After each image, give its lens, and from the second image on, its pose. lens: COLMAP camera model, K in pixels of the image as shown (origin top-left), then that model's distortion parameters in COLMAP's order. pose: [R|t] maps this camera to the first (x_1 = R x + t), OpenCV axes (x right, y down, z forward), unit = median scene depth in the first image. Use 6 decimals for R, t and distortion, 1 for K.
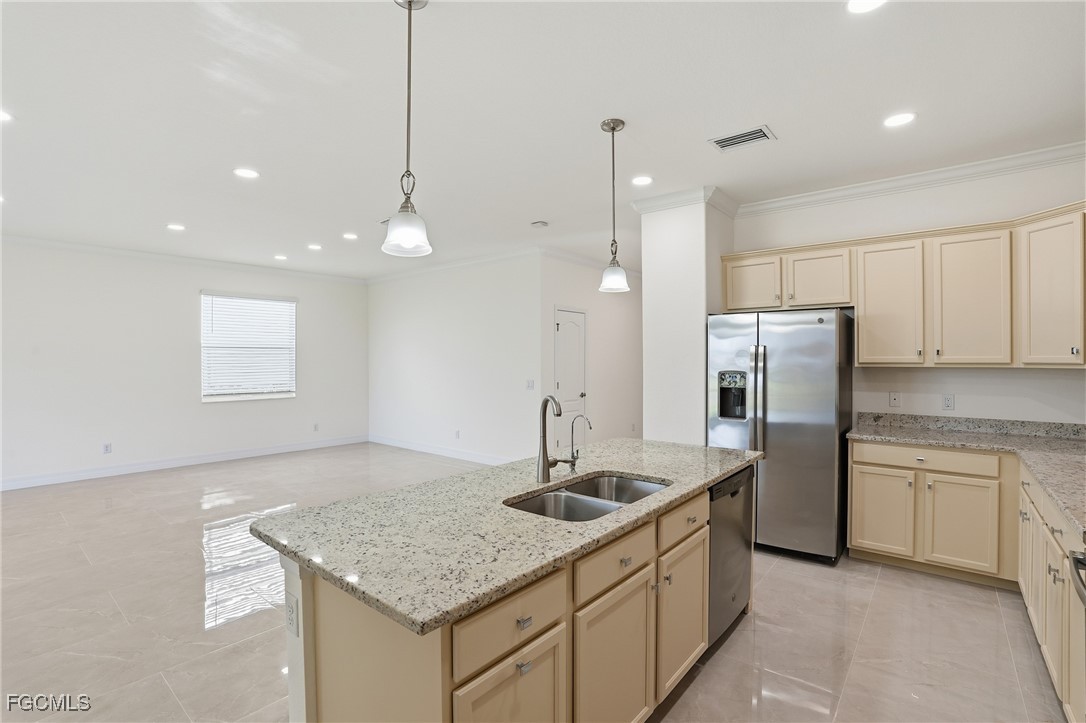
lens RADIAL K [[503.9, 0, 542.5], [0, 503.9, 356.5], [0, 0, 1]] dist [-0.053293, 0.000279]
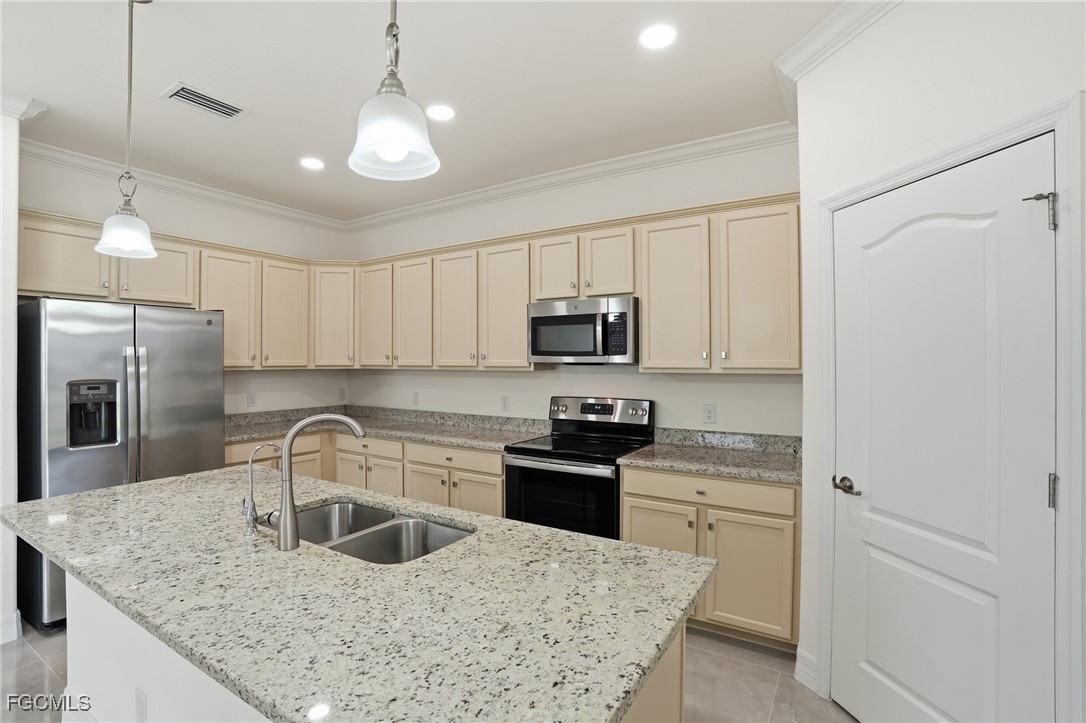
lens RADIAL K [[502.4, 0, 539.9], [0, 502.4, 360.0], [0, 0, 1]] dist [-0.036746, 0.001074]
pose [[-0.136032, 0.003228, 0.990699, -0.768474], [-0.002993, 0.999989, -0.003669, 0.001008], [-0.990700, -0.003464, -0.136021, 0.841919]]
